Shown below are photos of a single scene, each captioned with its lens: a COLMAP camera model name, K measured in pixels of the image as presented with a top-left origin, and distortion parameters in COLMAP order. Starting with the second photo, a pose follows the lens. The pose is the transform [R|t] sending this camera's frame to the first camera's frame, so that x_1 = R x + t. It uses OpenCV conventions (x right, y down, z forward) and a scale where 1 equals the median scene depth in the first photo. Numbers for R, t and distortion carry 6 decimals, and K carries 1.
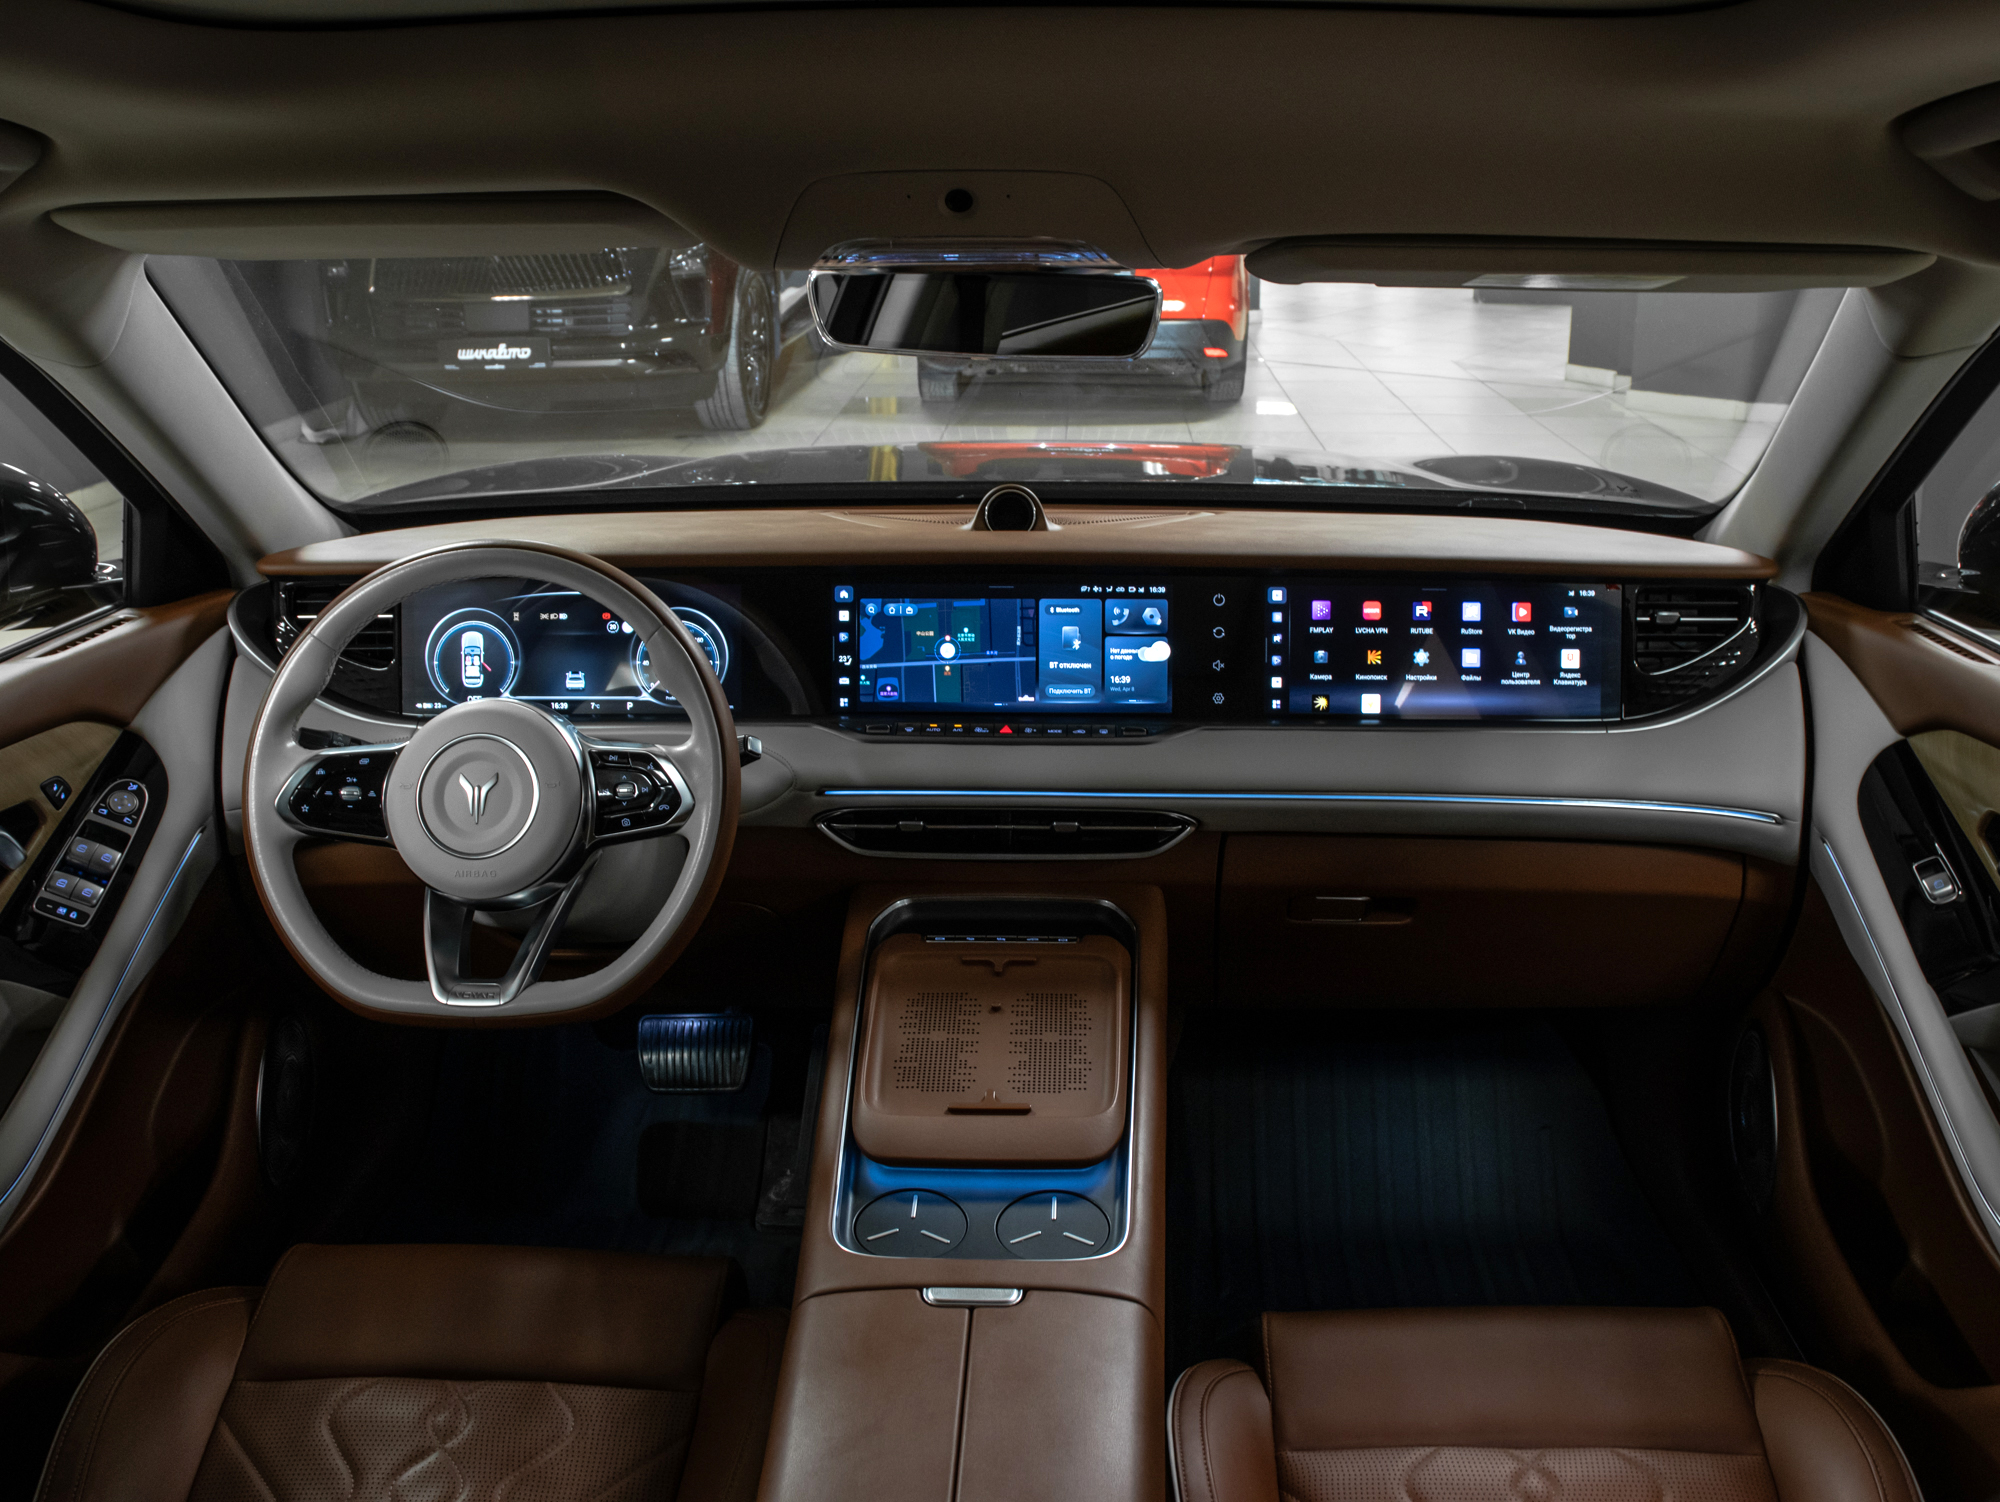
lens RADIAL K [[2073.7, 0, 1032.5], [0, 2073.7, 746.1], [0, 0, 1]] dist [-0.171247, 0.196761]
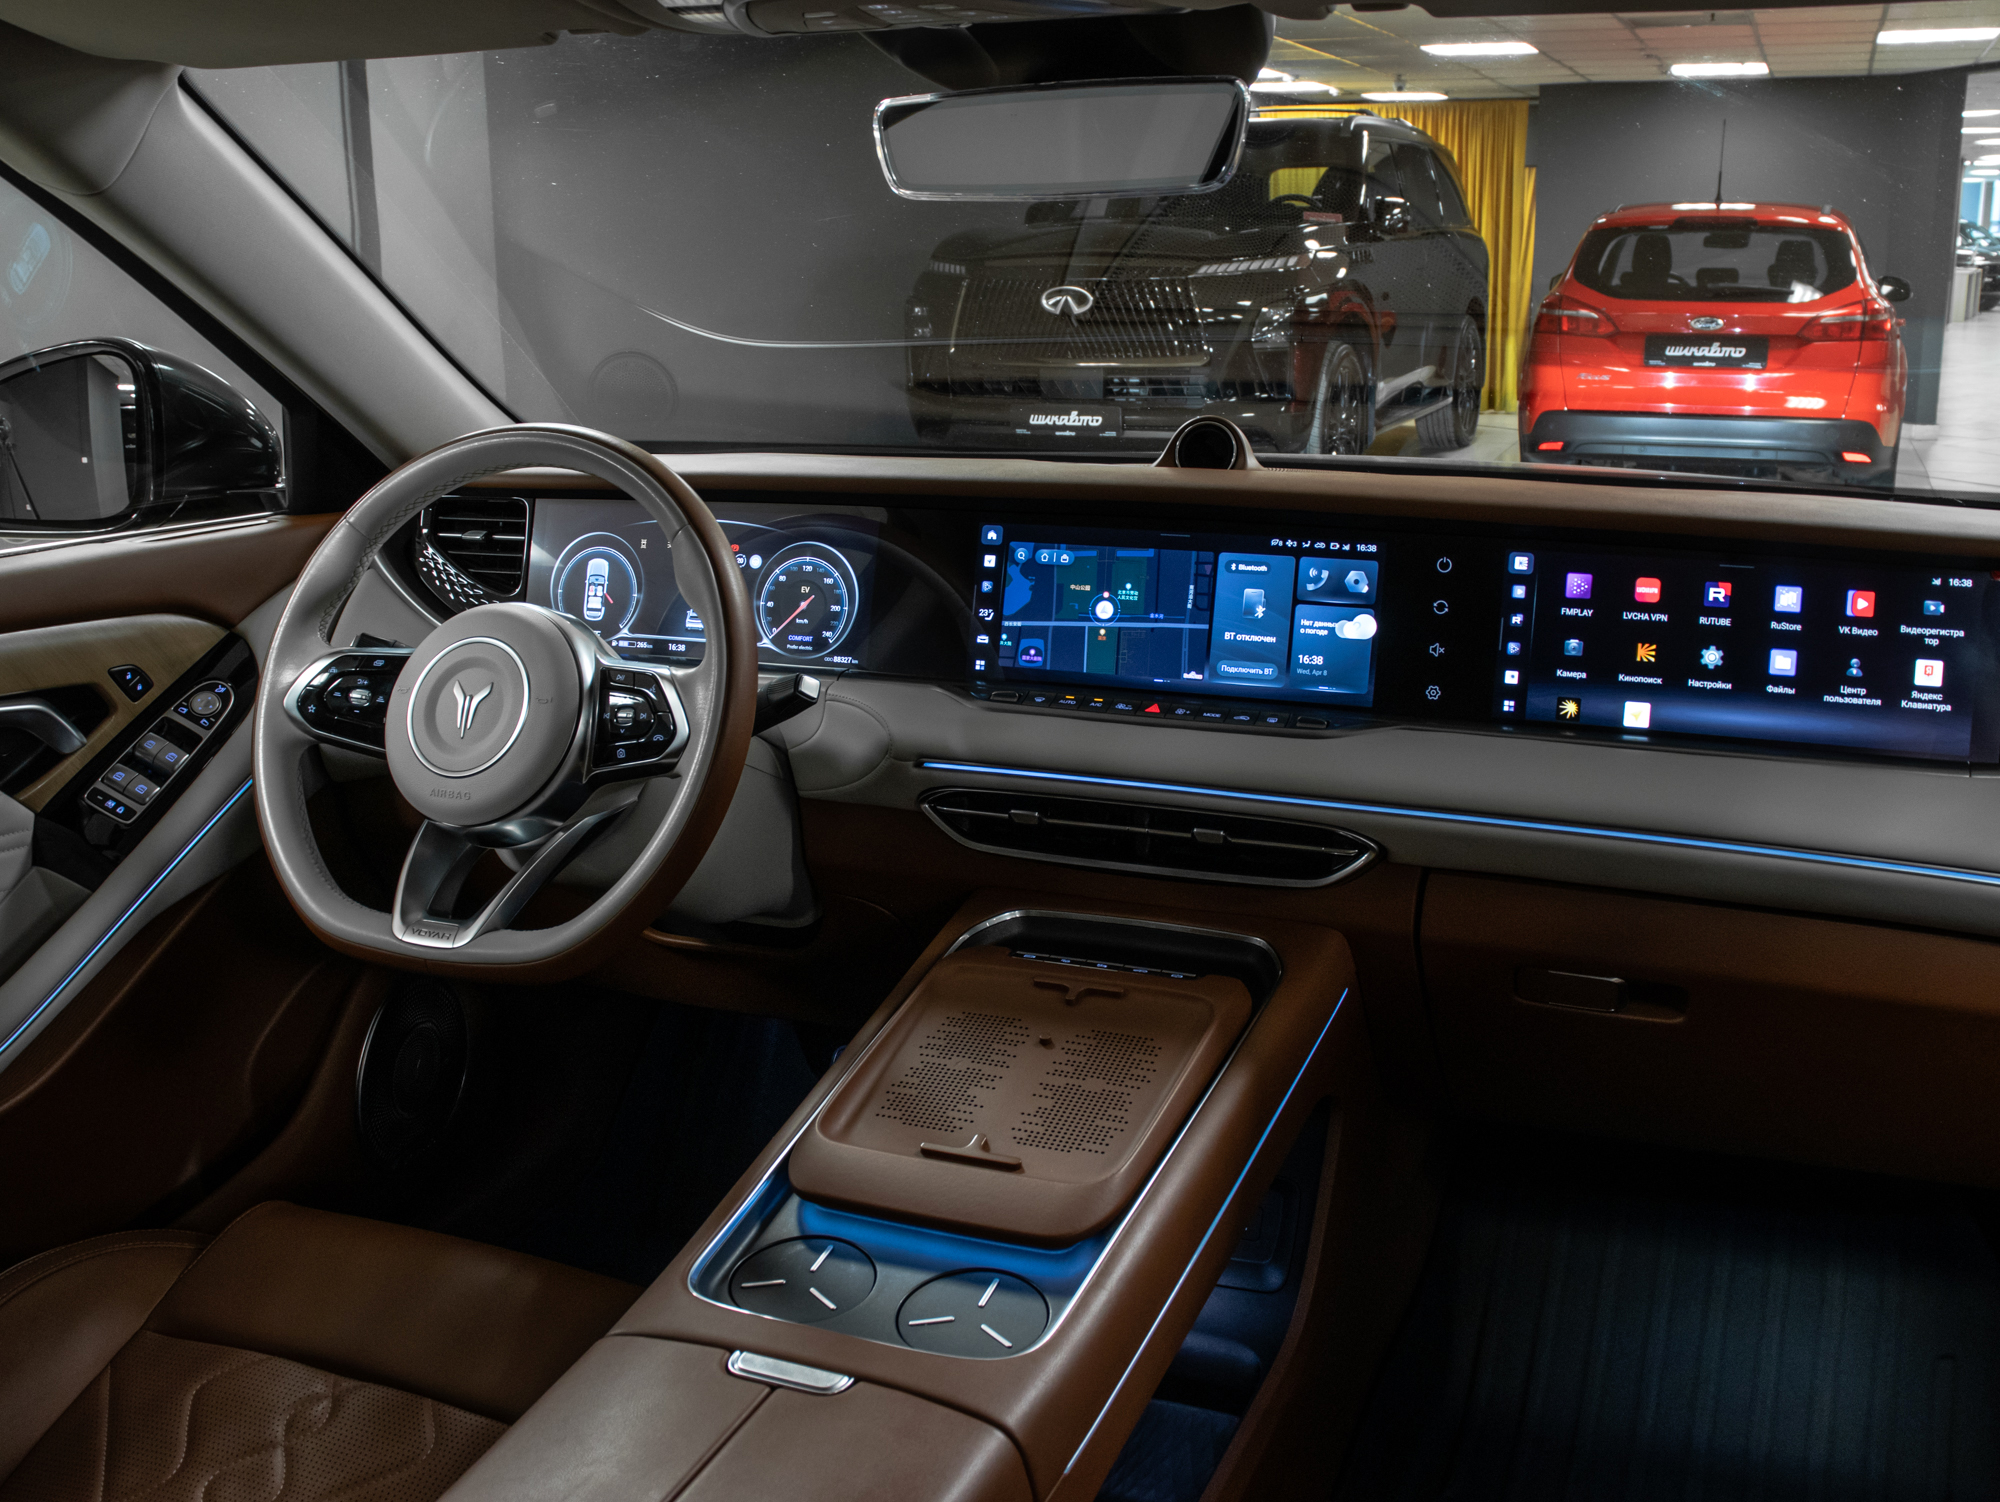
lens RADIAL K [[2073.7, 0, 1032.5], [0, 2073.7, 746.1], [0, 0, 1]] dist [-0.171247, 0.196761]
pose [[0.930142, 0.078616, -0.358685, 0.227668], [-0.106744, 0.992518, -0.059271, 0.057750], [0.351342, 0.093418, 0.931575, 0.241253]]
